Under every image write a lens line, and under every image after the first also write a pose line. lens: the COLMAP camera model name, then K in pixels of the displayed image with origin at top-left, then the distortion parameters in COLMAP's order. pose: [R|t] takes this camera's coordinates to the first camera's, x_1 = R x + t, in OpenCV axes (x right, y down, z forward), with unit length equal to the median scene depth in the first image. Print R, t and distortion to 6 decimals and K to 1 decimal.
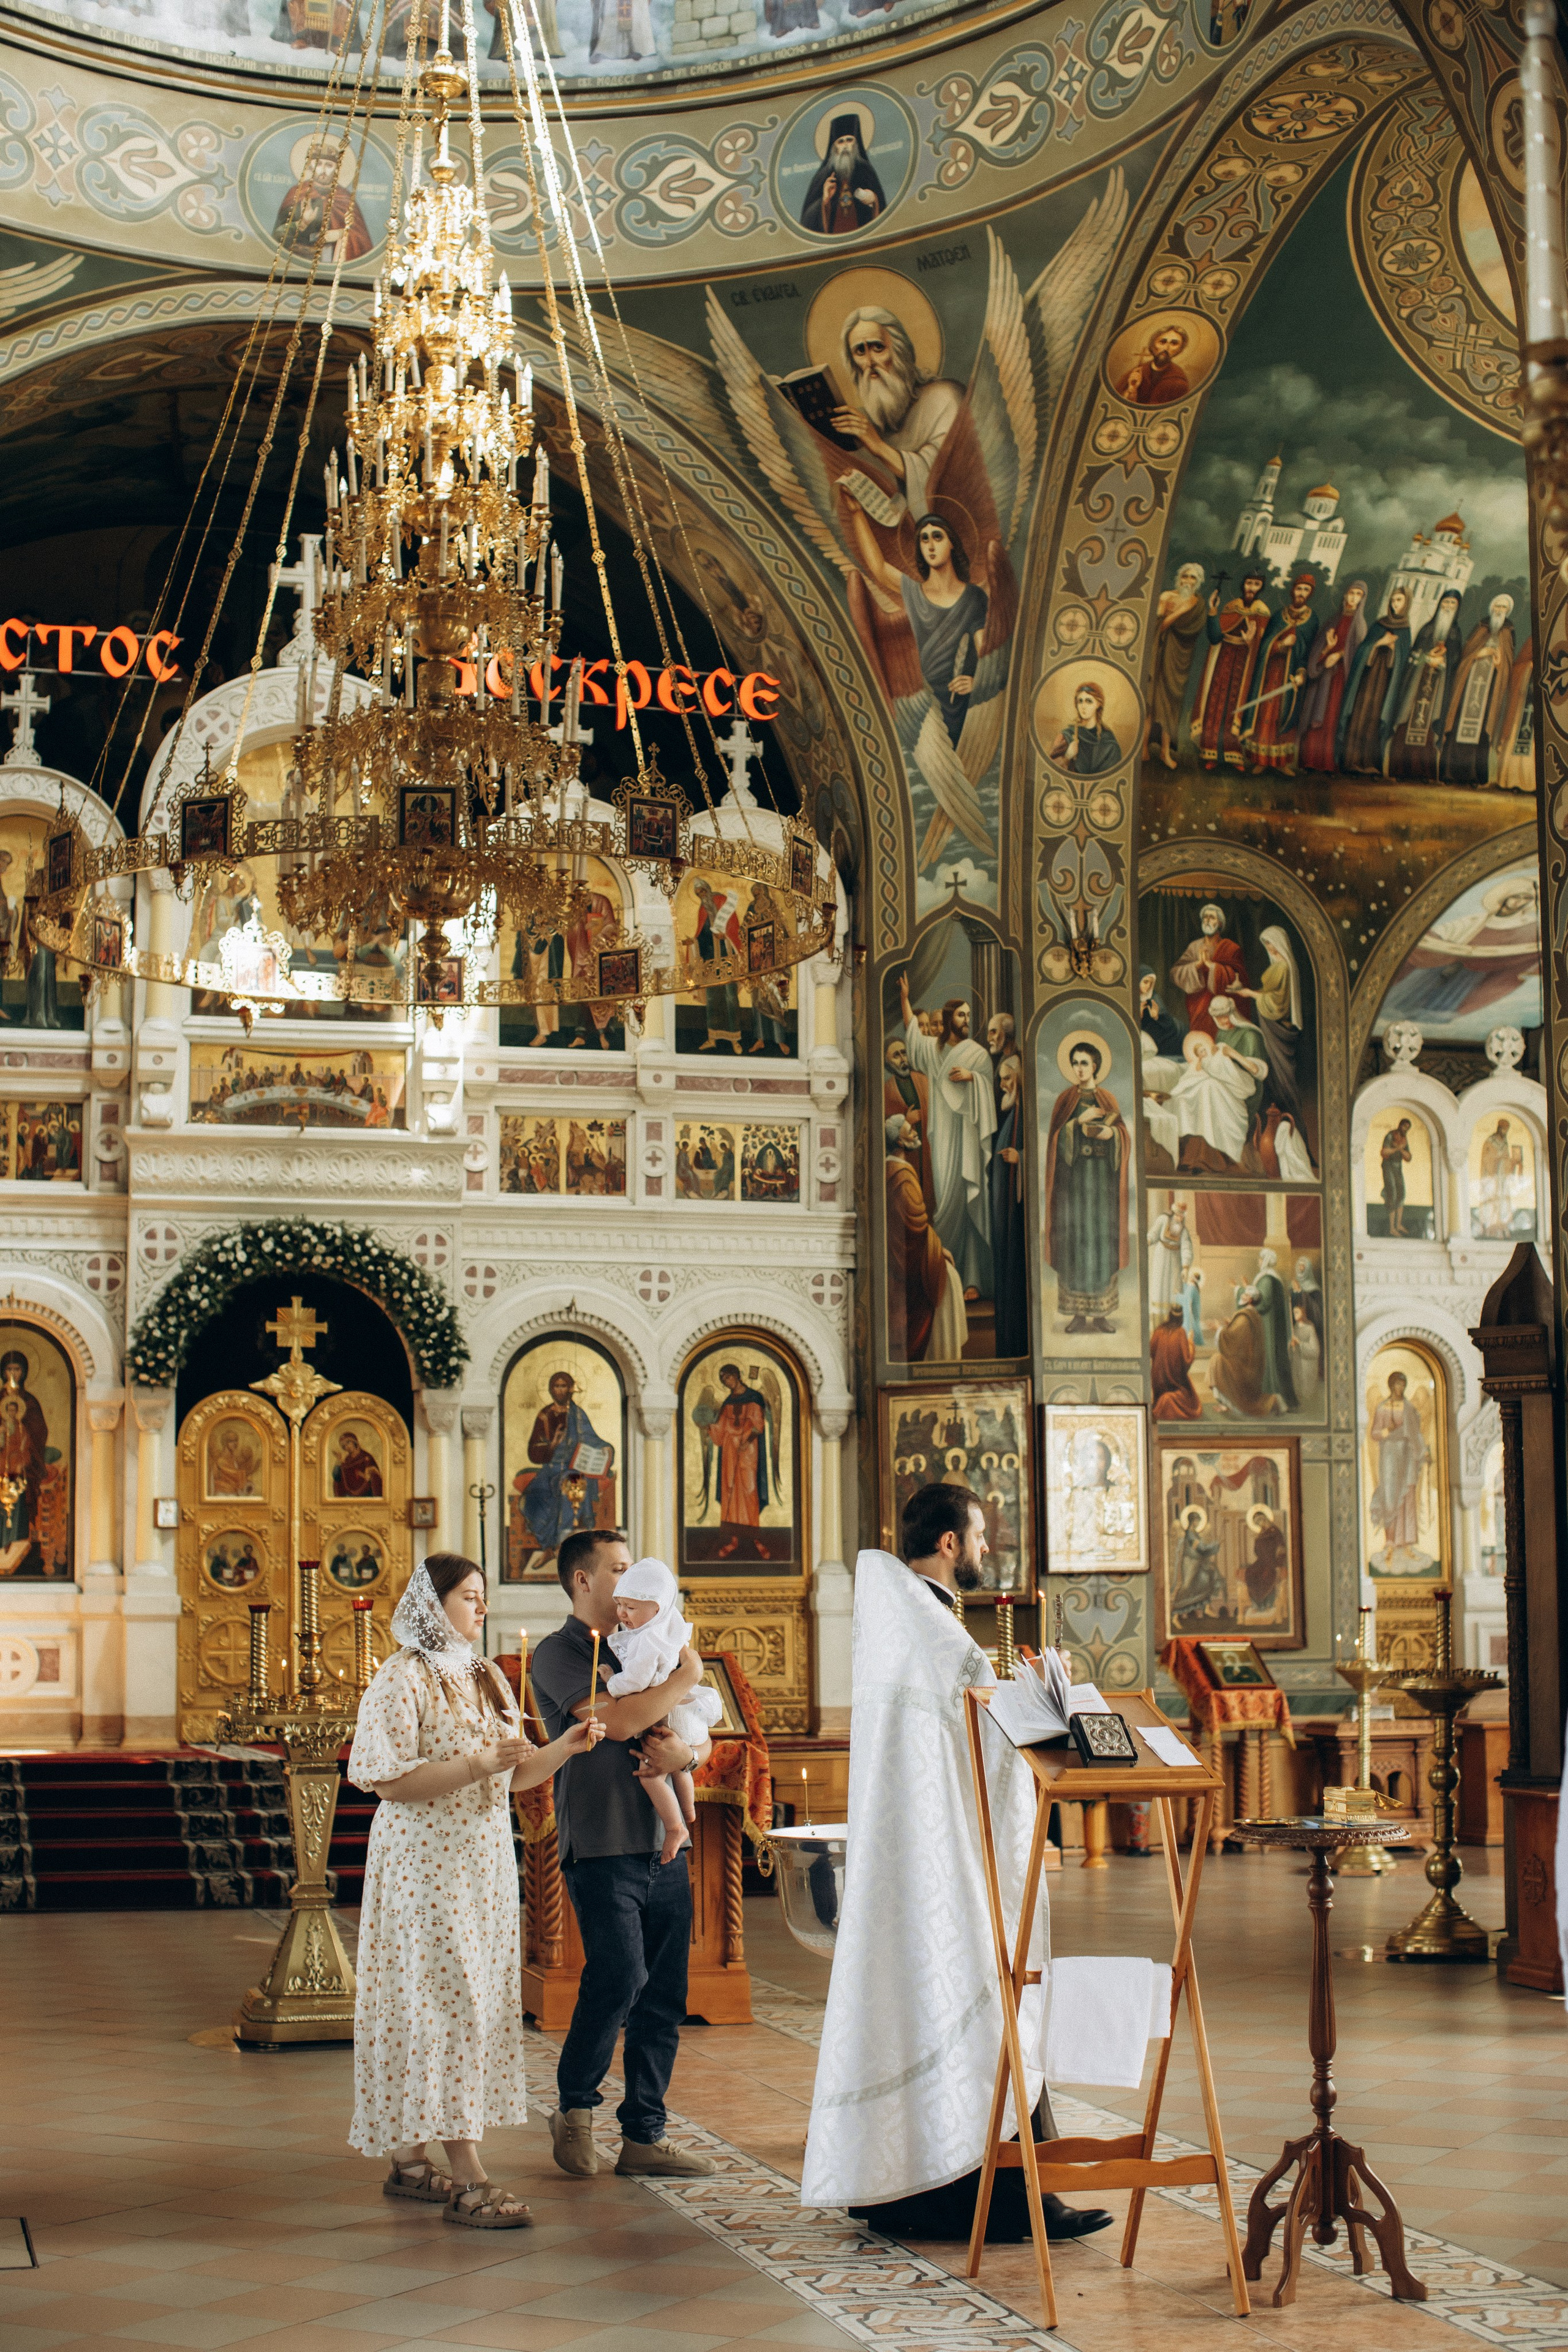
lens RADIAL K [[3375.2, 0, 776.4], [0, 3375.2, 1179.5], [0, 0, 1]] dist [-0.176459, 0.370603]
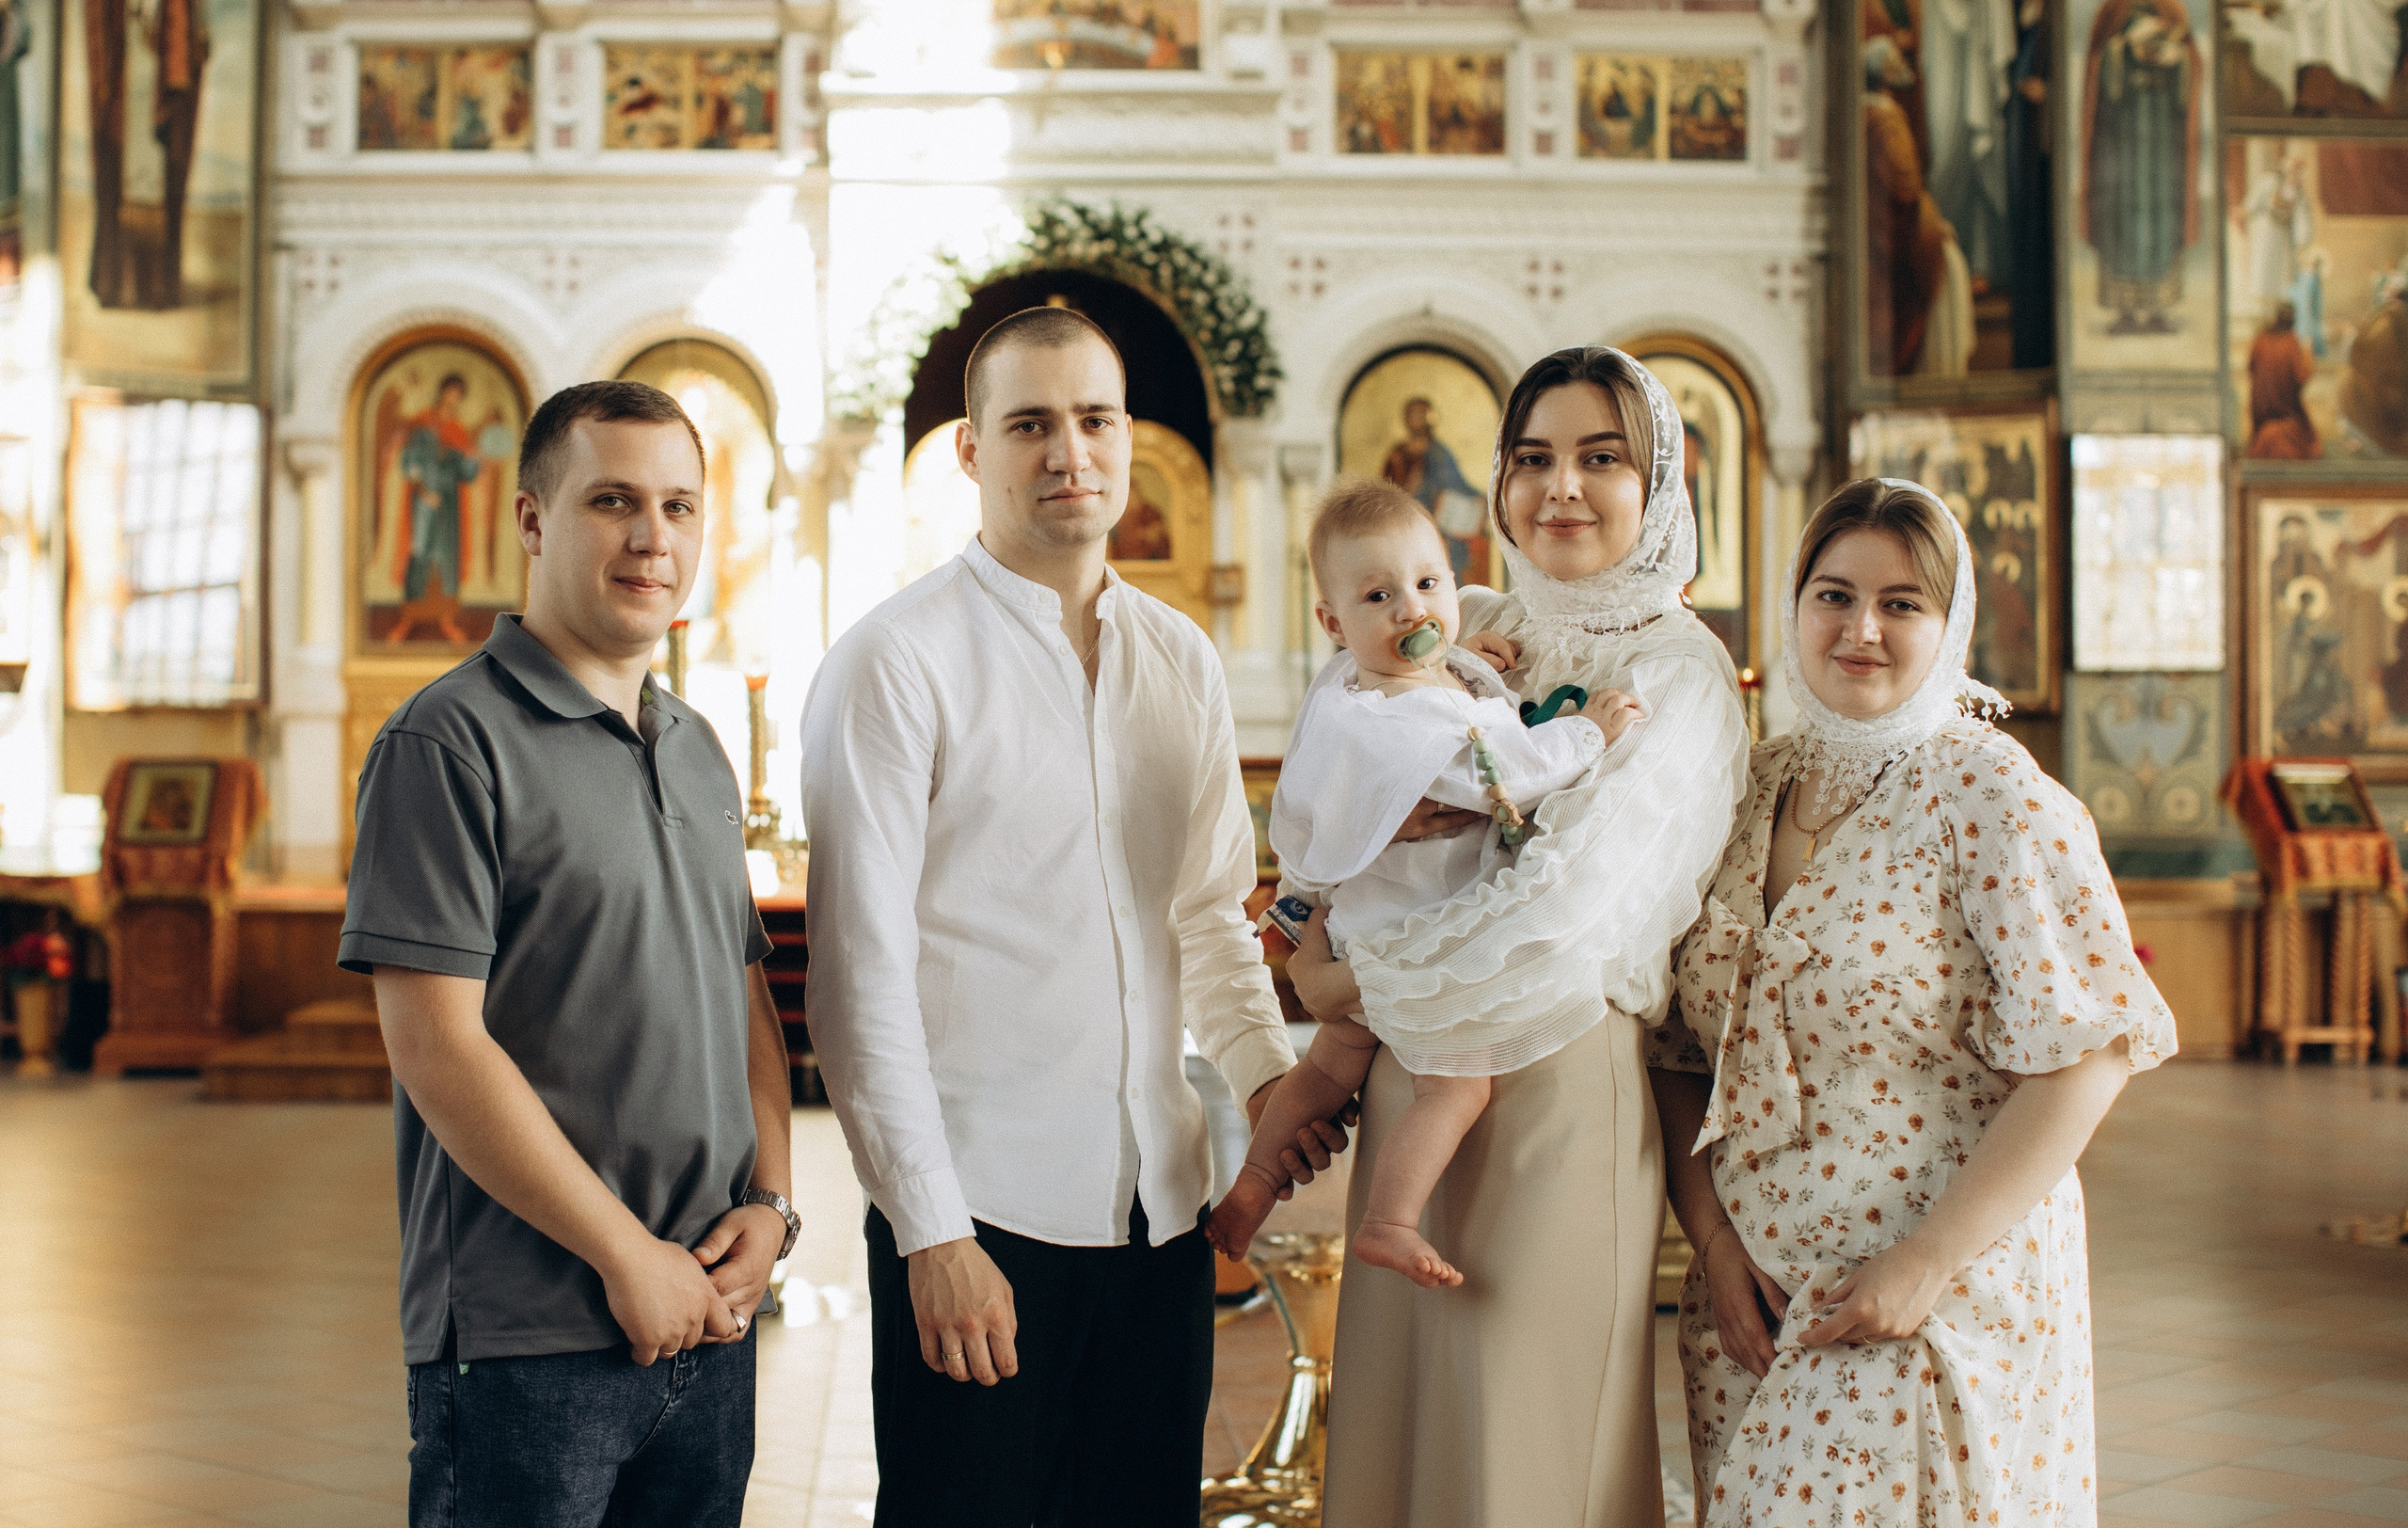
lens RADIAL K [[3967.5, 0, 1032.4], [0, 3967.5, 700.6], [0, 0, 1]] dist [-0.165285, 0.314099]
pose [[0.968959, 0.008104, -0.247087, 0.070123], [0.021485, 0.992921, 0.116819, 0.019883], [0.246284, -0.118502, 0.961926, 0.130378]]
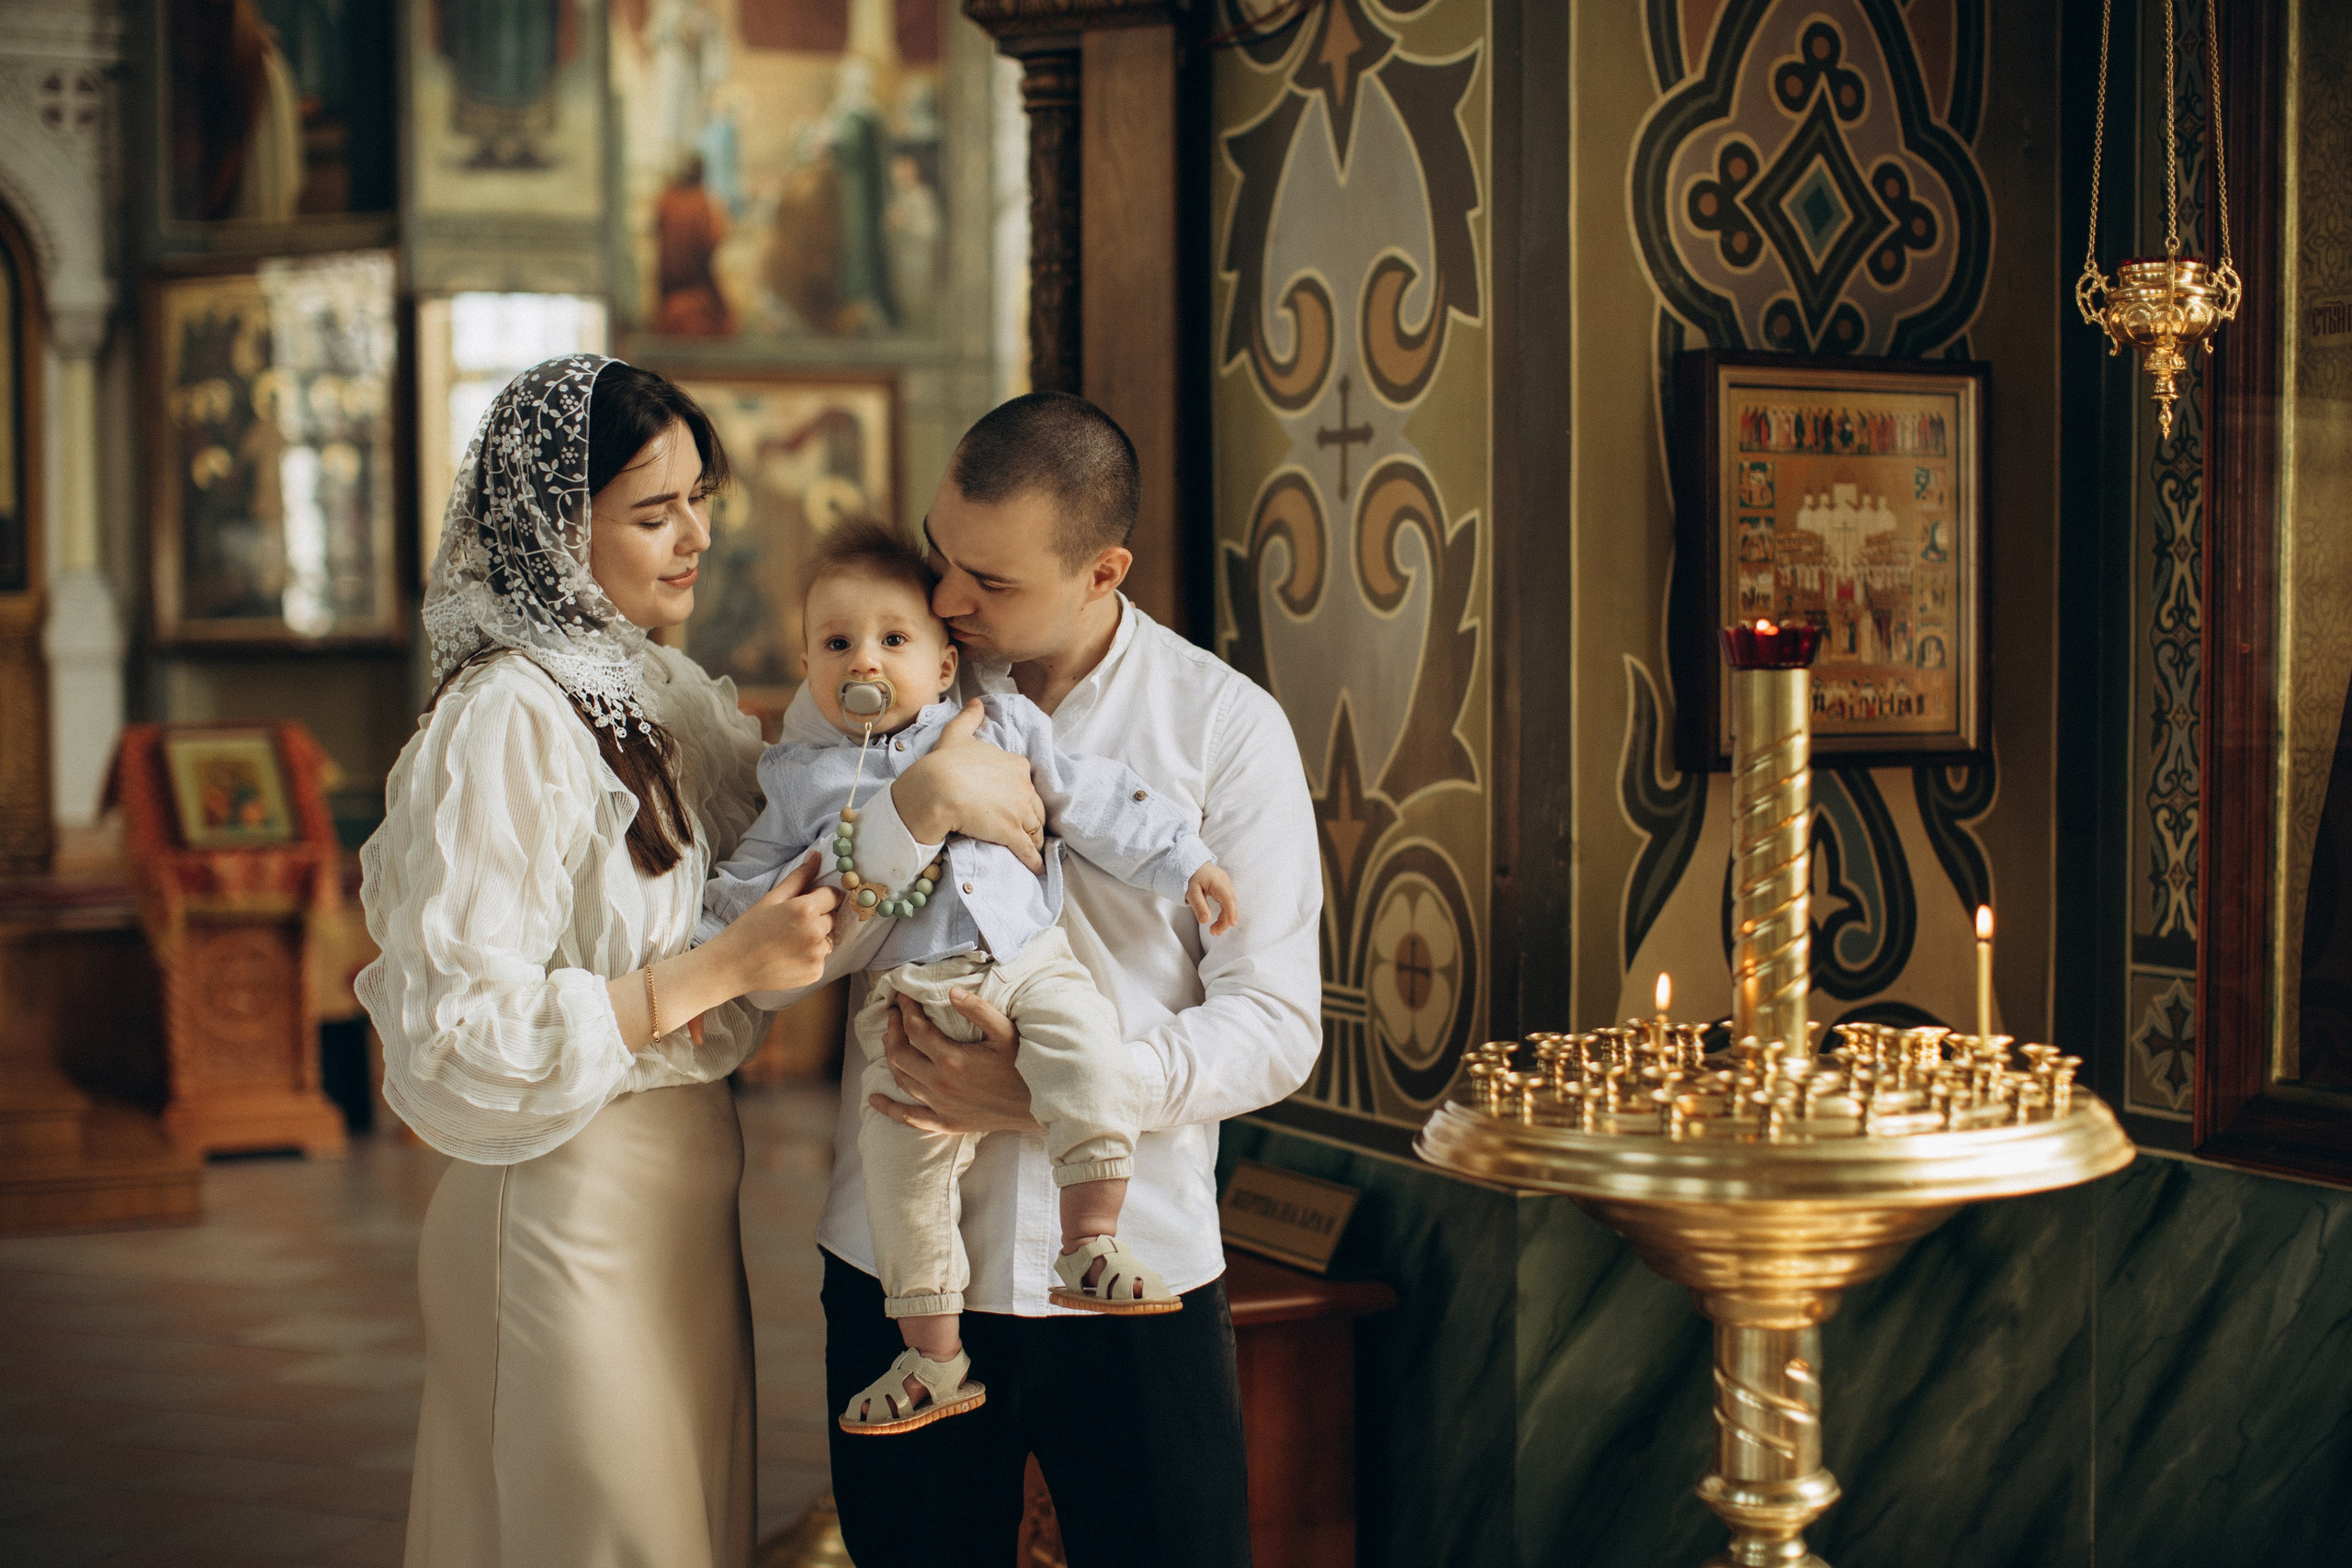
lens RADIAL K [[3374.9, 0, 1180.9], [0, 3374.9, 770.2], [0, 0, 1]] dist [-0.176459, 0.370603]
pose [[0.985381, -0.005730, 0.170271, 0.107398], [-0.022632, 0.986174, 0.164163, 0.049250], [-0.168857, -0.165616, 0.971627, 0.408527]]
